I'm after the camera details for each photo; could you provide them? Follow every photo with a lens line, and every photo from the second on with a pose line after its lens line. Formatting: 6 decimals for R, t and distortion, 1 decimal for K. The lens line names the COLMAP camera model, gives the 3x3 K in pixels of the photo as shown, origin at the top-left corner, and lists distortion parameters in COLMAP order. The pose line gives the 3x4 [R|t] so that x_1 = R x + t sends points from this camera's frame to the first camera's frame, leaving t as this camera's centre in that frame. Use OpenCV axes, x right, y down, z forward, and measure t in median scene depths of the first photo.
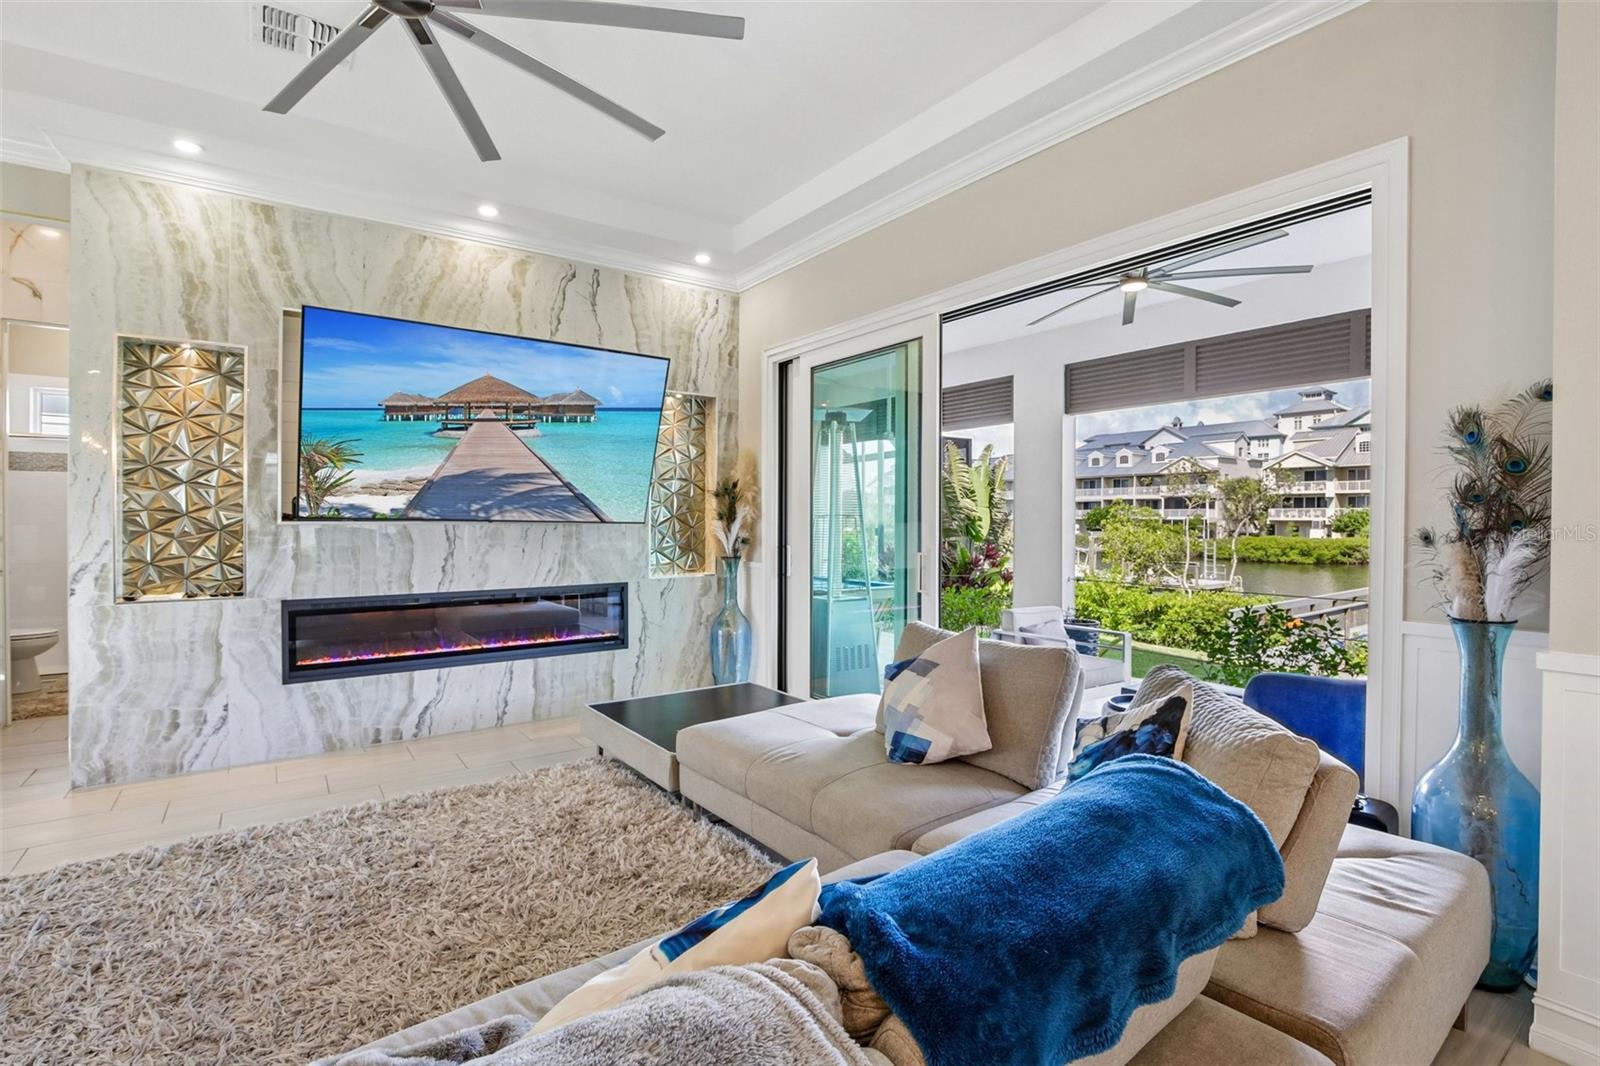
lens RADIAL K [[741.6, 0, 812.2], [0, 741.6, 522.3], [0, 0, 1]] dist [-0.039133, 0.008344]
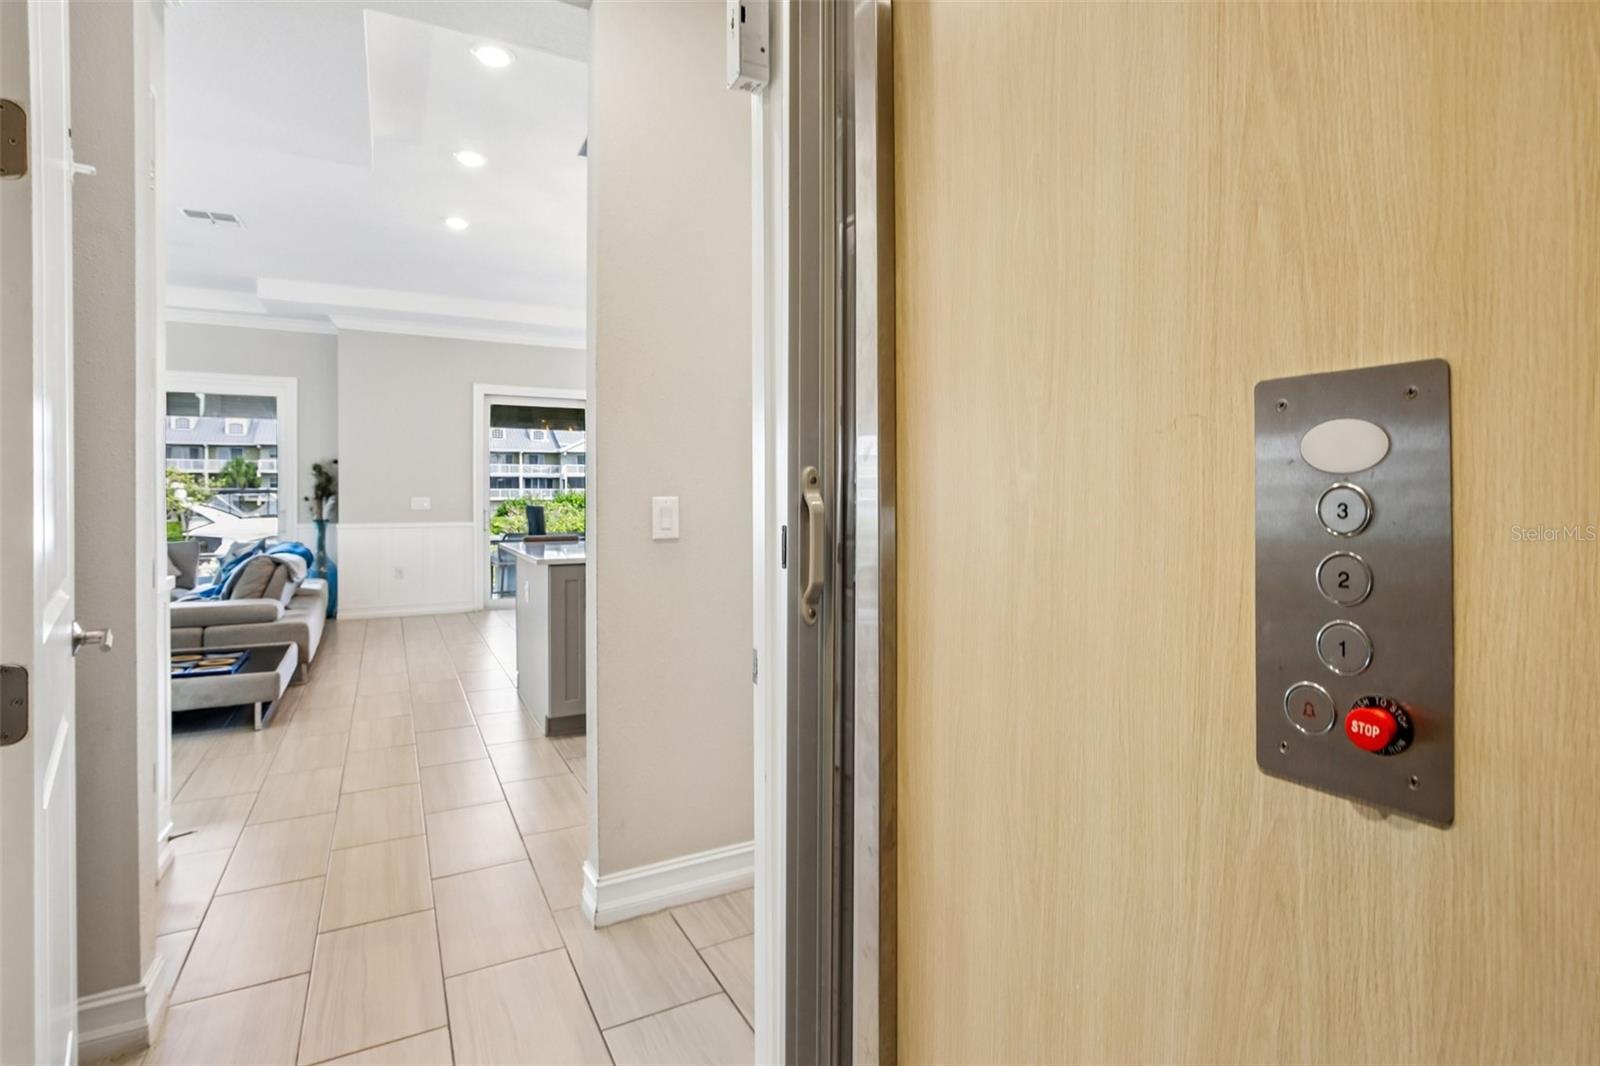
lens RADIAL K [[741.6, 0, 798.6], [0, 741.6, 501.6], [0, 0, 1]] dist [-0.039133, 0.008344]
pose [[0.128749, -0.008030, 0.991645, -1.051462], [0.010150, 0.999926, 0.006779, 0.015683], [-0.991625, 0.009192, 0.128821, -0.815334]]
